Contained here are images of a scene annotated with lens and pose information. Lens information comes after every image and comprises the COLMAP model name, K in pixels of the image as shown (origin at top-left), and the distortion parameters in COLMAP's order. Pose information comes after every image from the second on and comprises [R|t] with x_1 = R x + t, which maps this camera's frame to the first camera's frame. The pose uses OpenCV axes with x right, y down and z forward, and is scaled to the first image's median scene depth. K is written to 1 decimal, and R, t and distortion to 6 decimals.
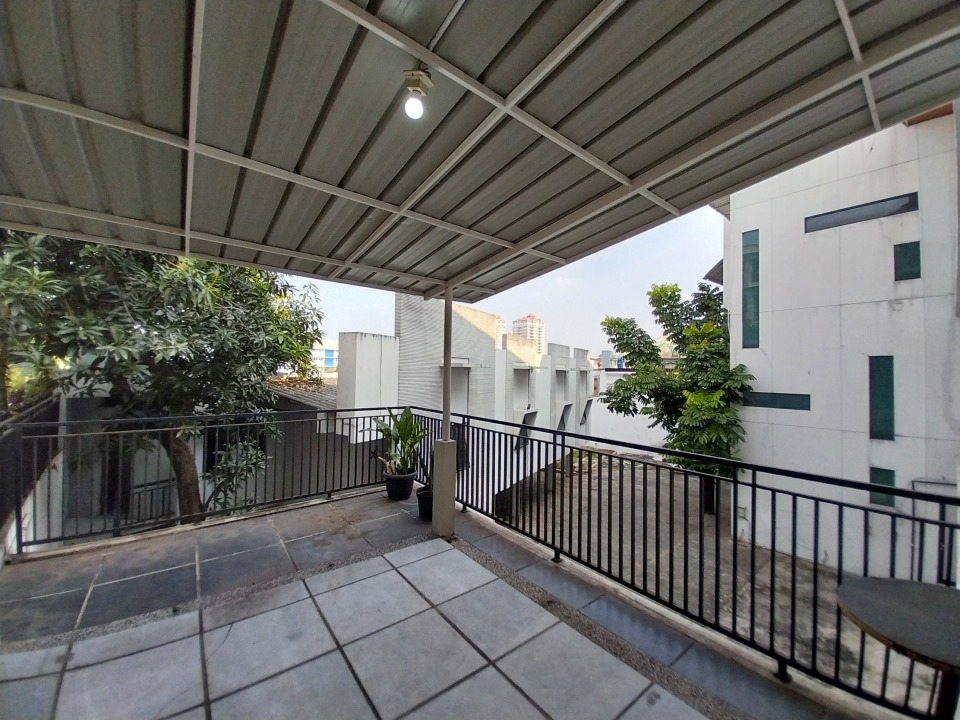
lens RADIAL K [[377.0, 0, 490.3], [0, 377.0, 362.7], [0, 0, 1]] dist [0.027721, -0.019167]
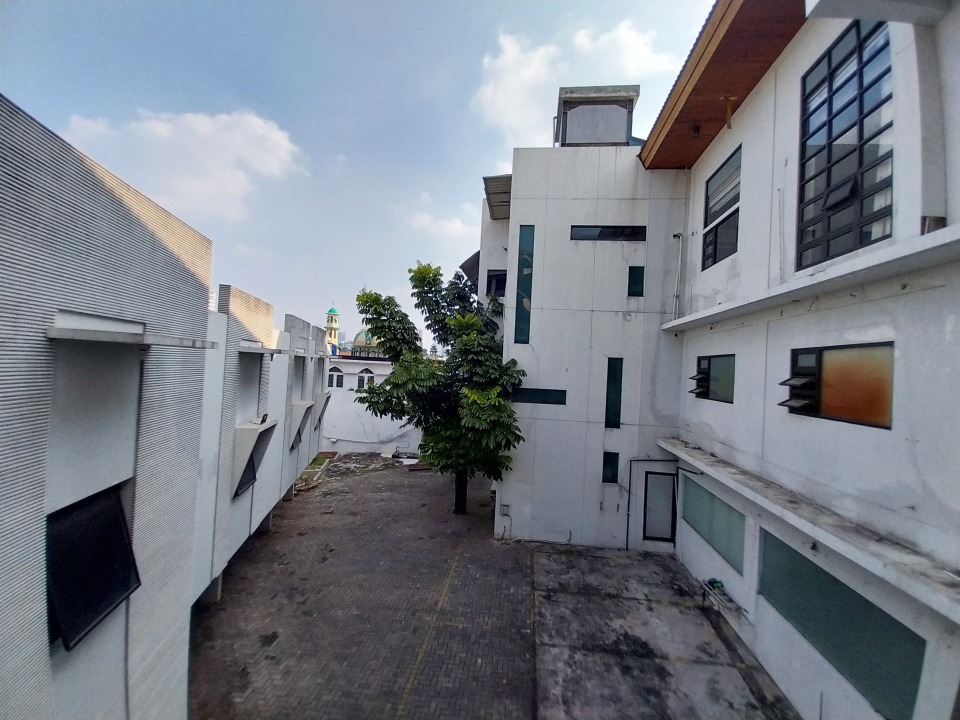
lens RADIAL K [[377.0, 0, 490.3], [0, 377.0, 362.7], [0, 0, 1]] dist [0.027721, -0.019167]
pose [[0.710470, 0.032747, 0.702965, -0.066309], [-0.057624, 0.998269, 0.011735, 0.004860], [-0.701364, -0.048846, 0.711128, 0.367210]]
